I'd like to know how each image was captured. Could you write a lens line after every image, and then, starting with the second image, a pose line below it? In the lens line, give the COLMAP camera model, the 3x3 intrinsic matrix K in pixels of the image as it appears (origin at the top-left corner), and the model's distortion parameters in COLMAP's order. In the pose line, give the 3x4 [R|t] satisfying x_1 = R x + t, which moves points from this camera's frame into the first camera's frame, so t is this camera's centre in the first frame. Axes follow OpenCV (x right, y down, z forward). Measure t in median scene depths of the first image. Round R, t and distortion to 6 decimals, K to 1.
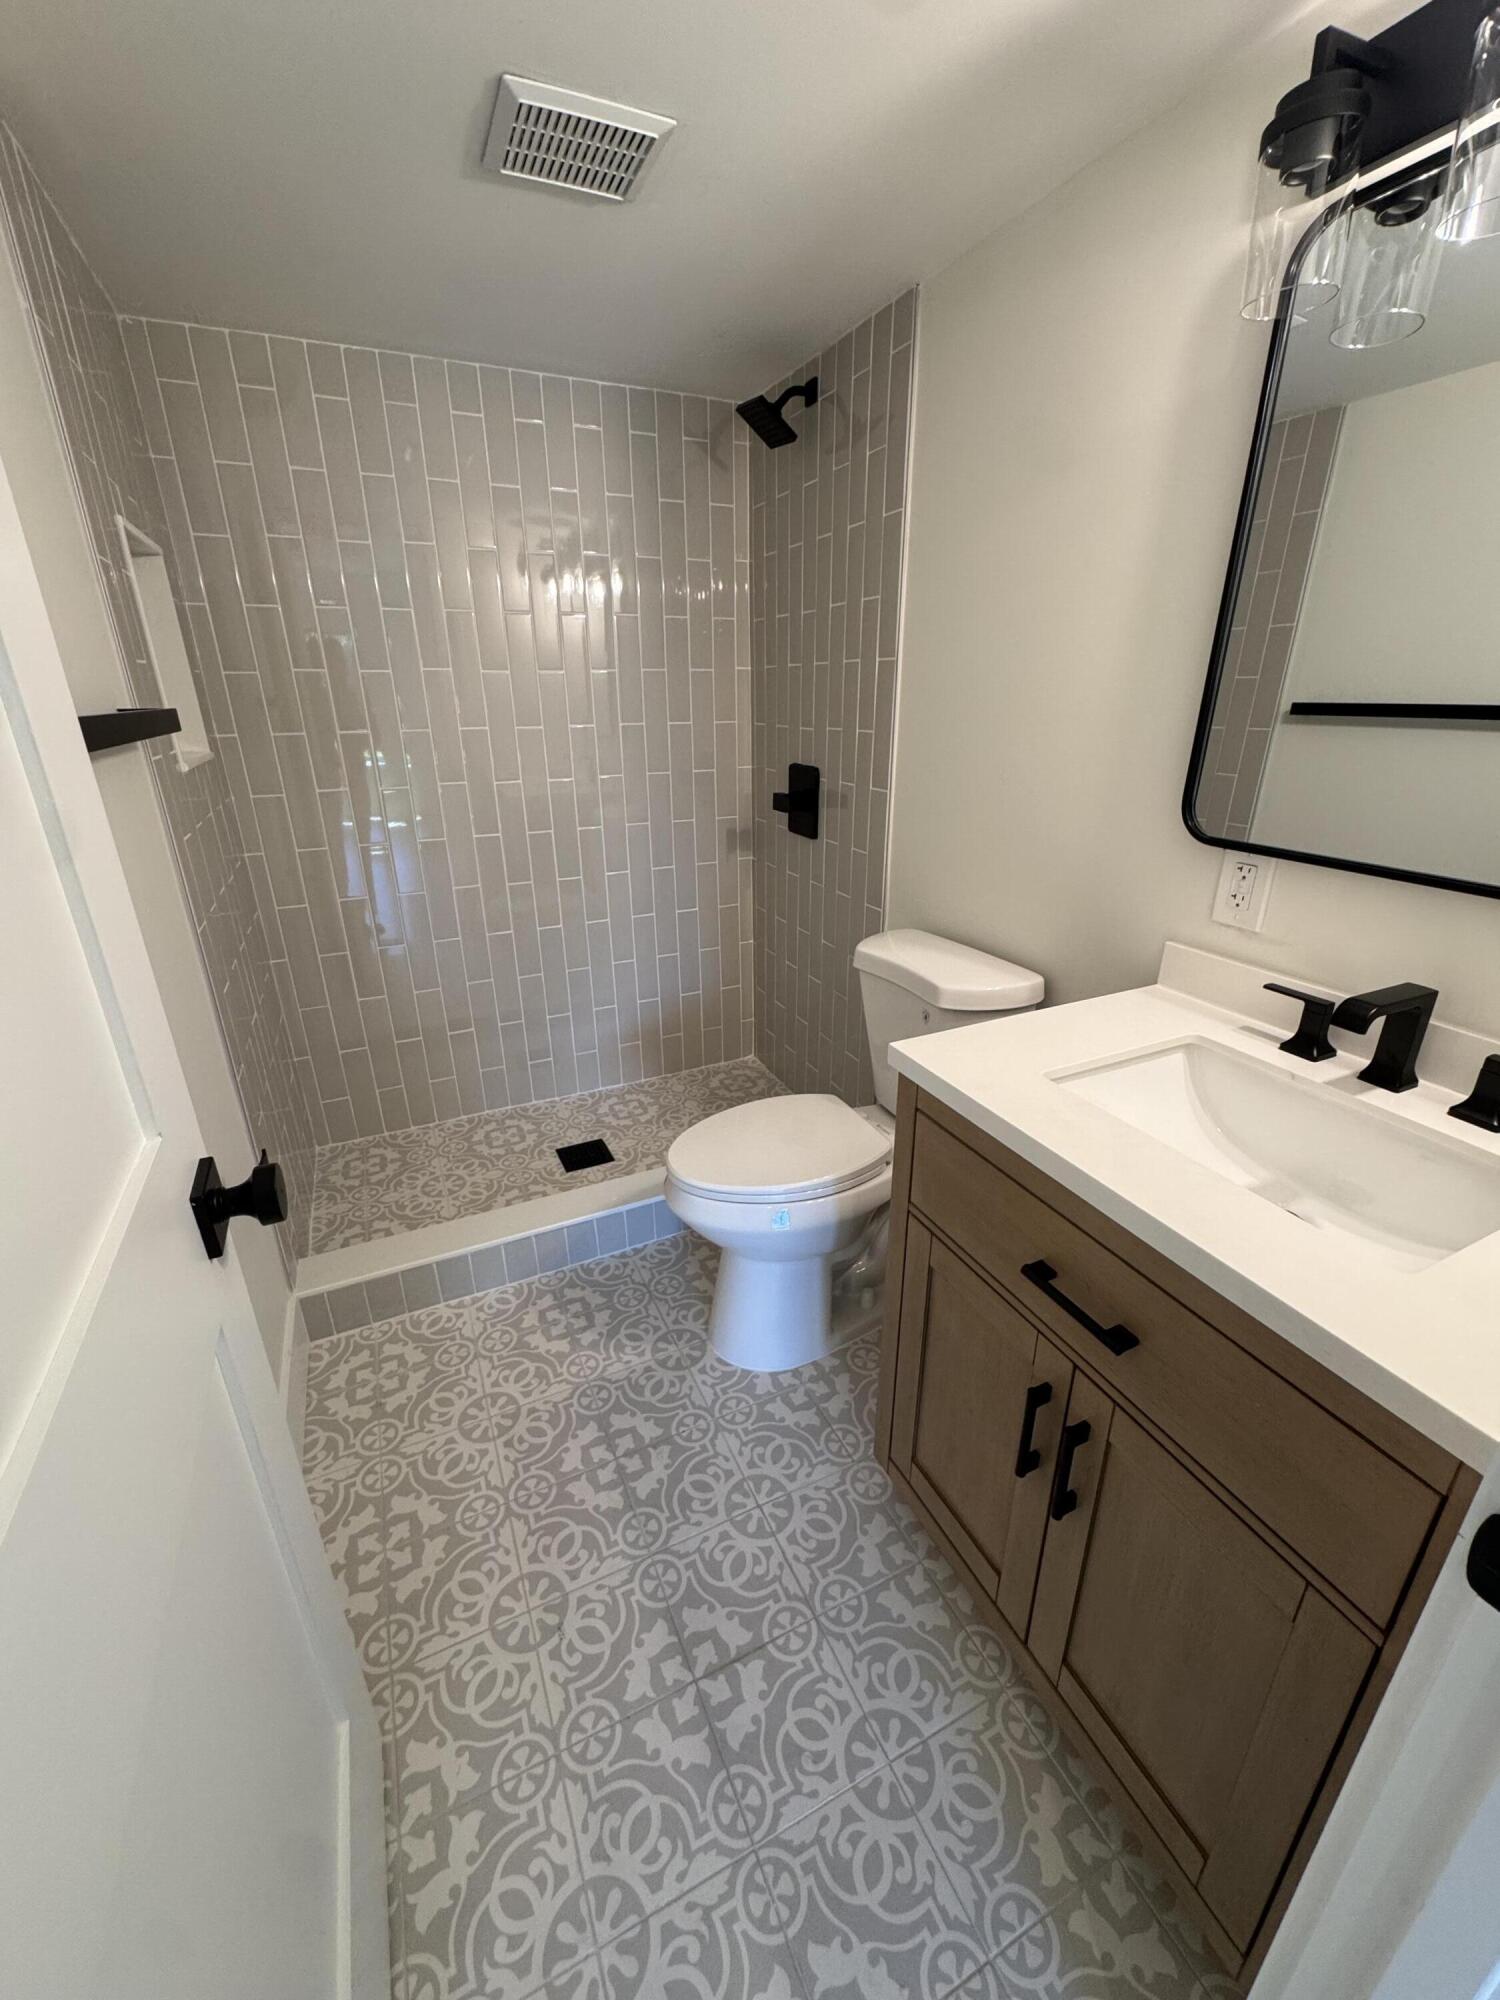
lens RADIAL K [[803.7, 0, 746.9], [0, 803.7, 998.0], [0, 0, 1]] dist [-0.001687, 0.000384]
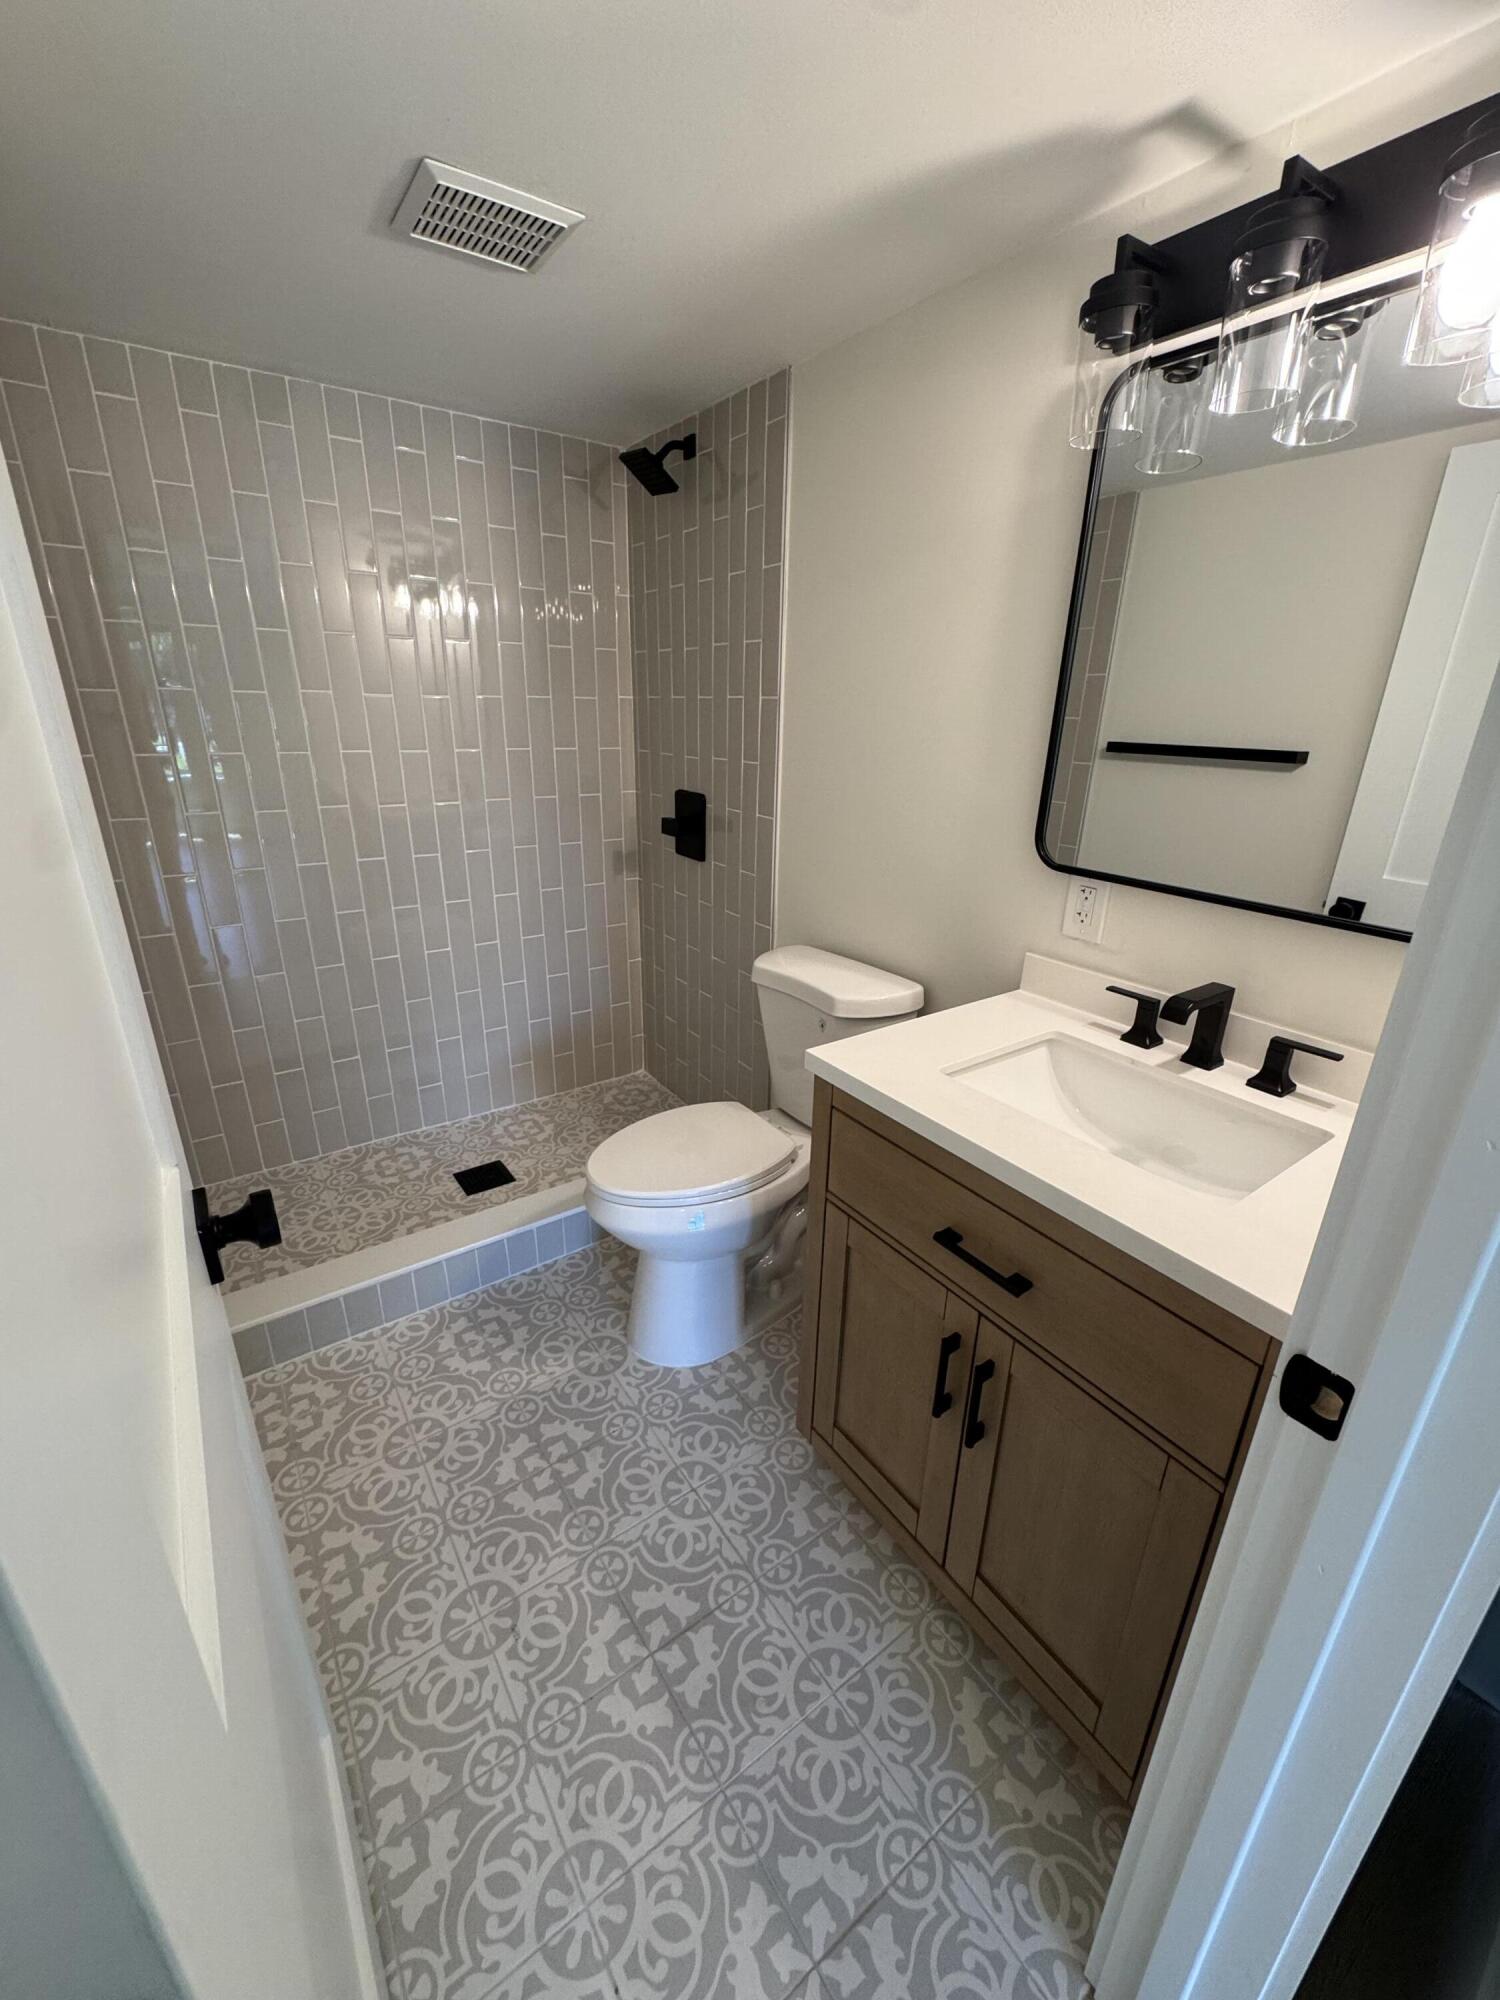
lens RADIAL K [[803.7, 0, 746.9], [0, 803.7, 998.0], [0, 0, 1]] dist [-0.001687, 0.000384]
pose [[0.984421, -0.034518, 0.172404, -0.089758], [0.037363, 0.999213, -0.013284, -0.004088], [-0.171809, 0.019519, 0.984937, -0.089353]]
